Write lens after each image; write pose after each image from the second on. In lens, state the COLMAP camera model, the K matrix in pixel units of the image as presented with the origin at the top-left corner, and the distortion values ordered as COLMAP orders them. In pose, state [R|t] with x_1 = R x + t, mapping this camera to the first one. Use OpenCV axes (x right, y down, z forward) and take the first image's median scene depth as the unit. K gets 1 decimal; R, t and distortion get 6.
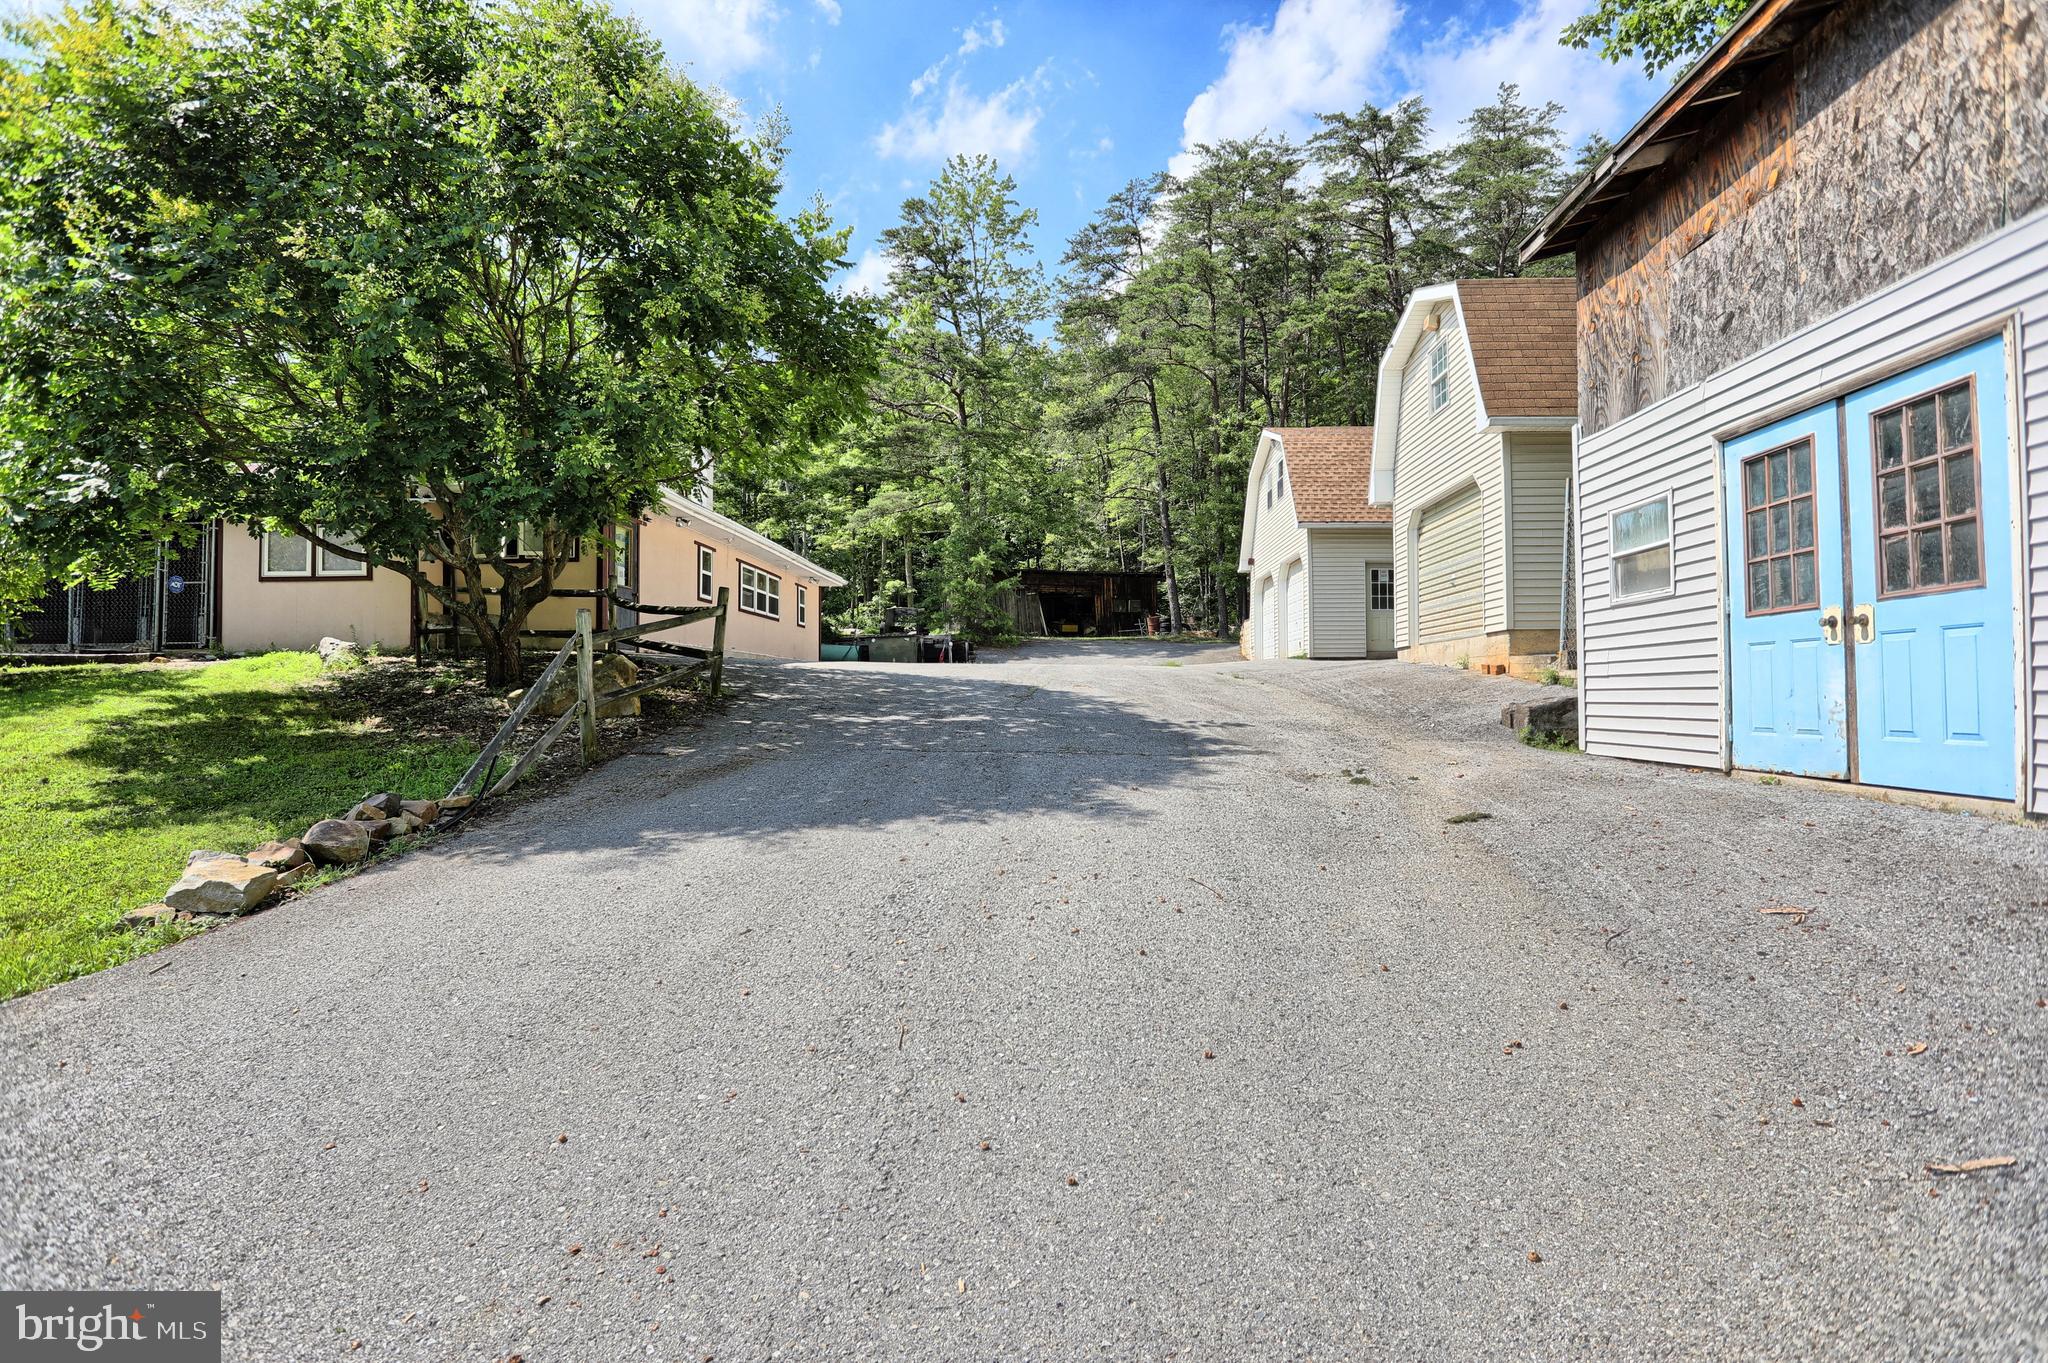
lens RADIAL K [[1009.0, 0, 1019.5], [0, 1009.0, 681.2], [0, 0, 1]] dist [-0.058392, 0.029717]
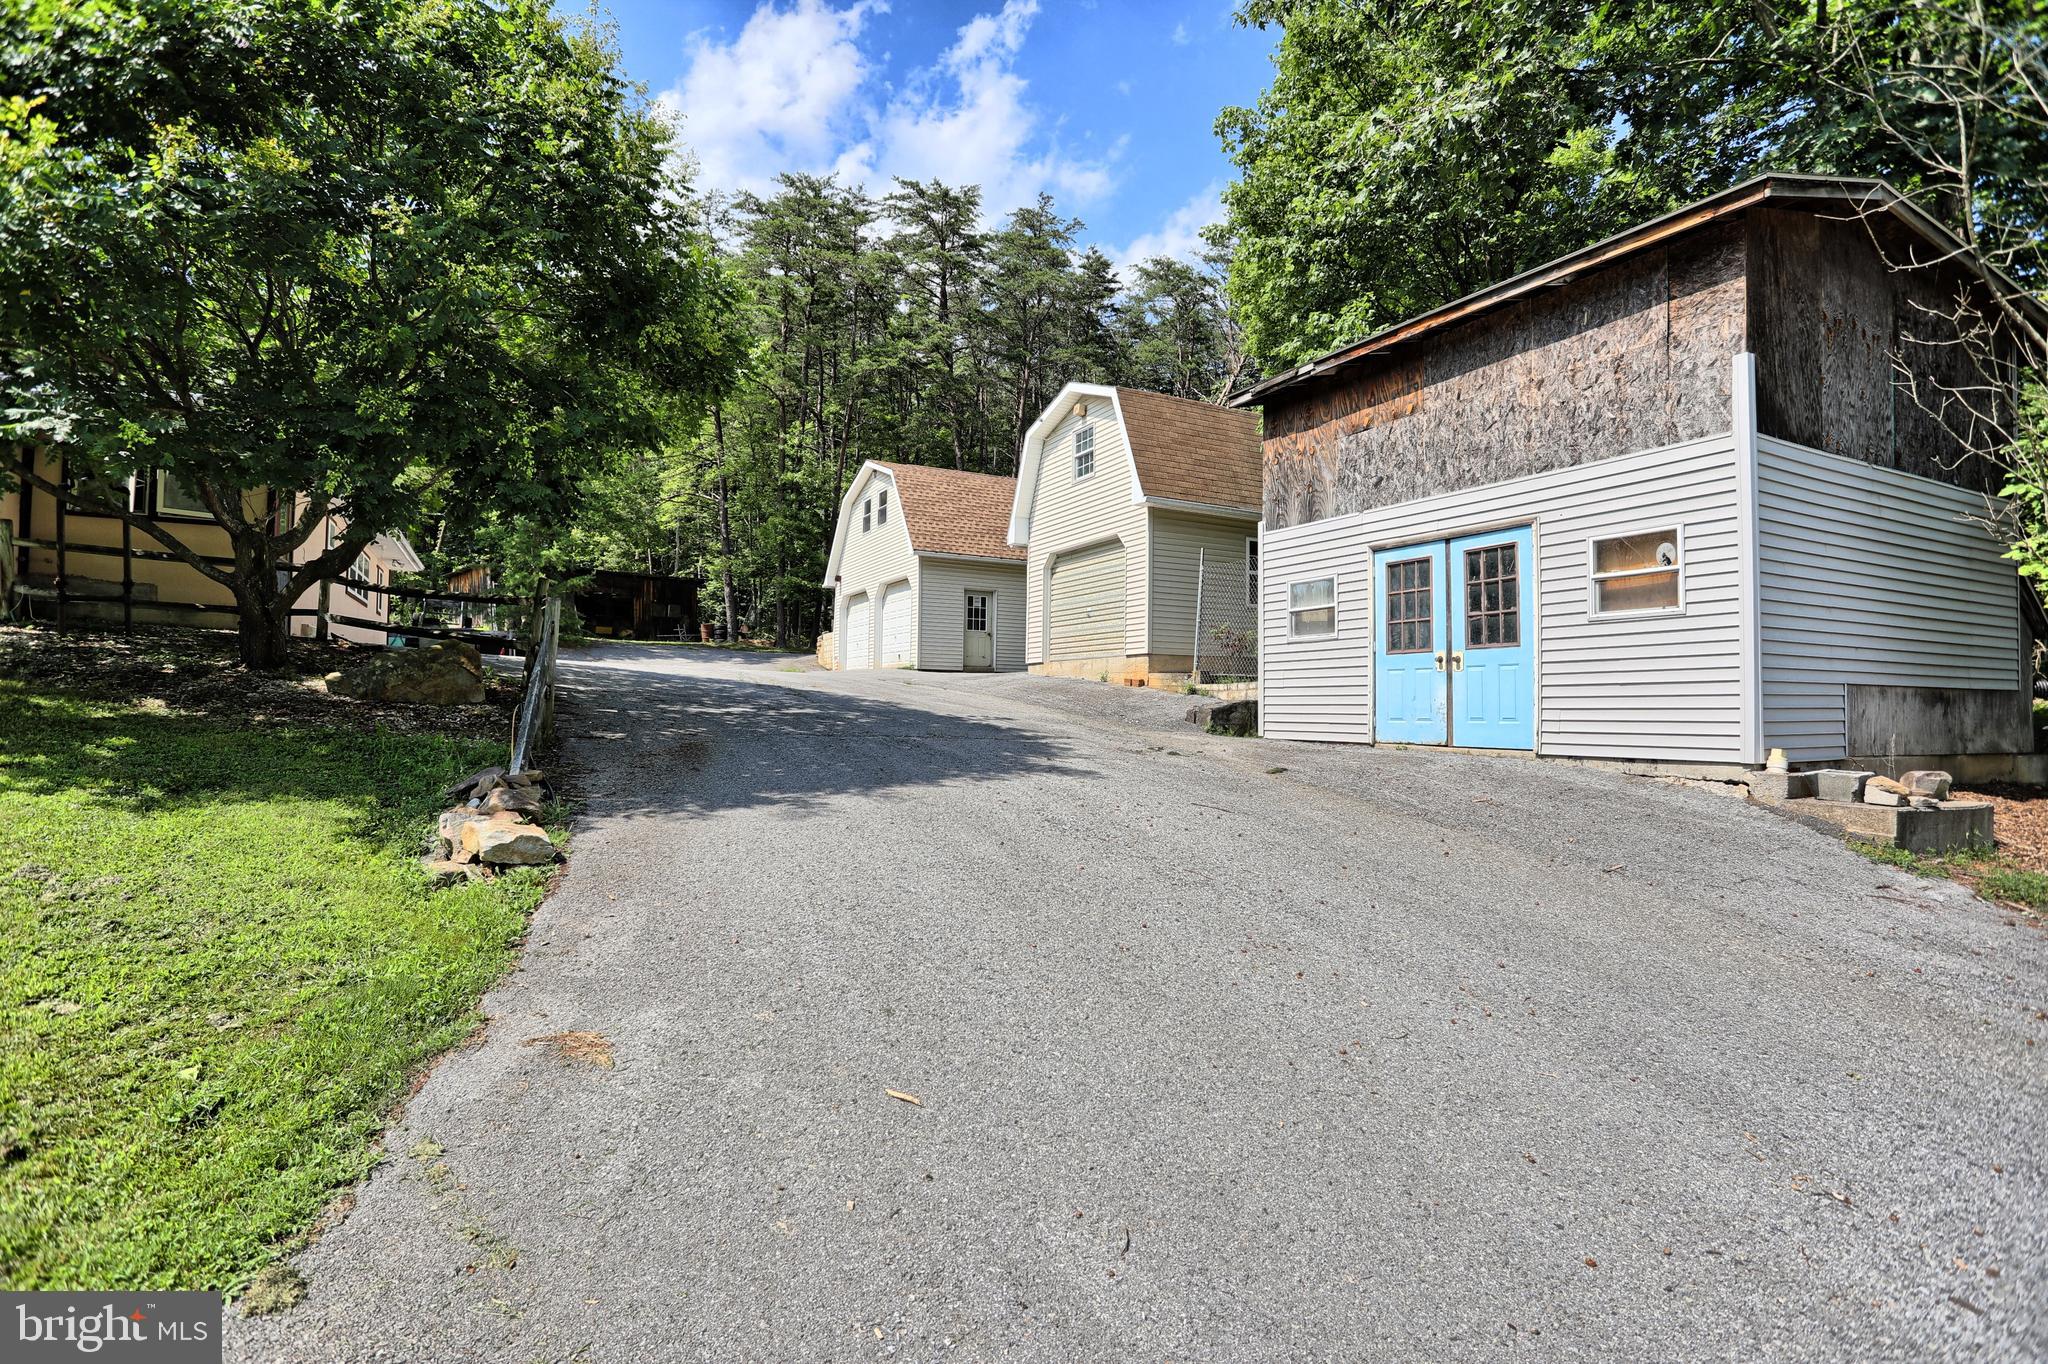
lens RADIAL K [[1009.0, 0, 1036.6], [0, 1009.0, 685.4], [0, 0, 1]] dist [-0.058392, 0.029717]
pose [[0.858509, 0.027361, 0.512069, -0.599737], [-0.023827, 0.999625, -0.013465, 0.024162], [-0.512245, -0.000641, 0.858839, -0.171155]]
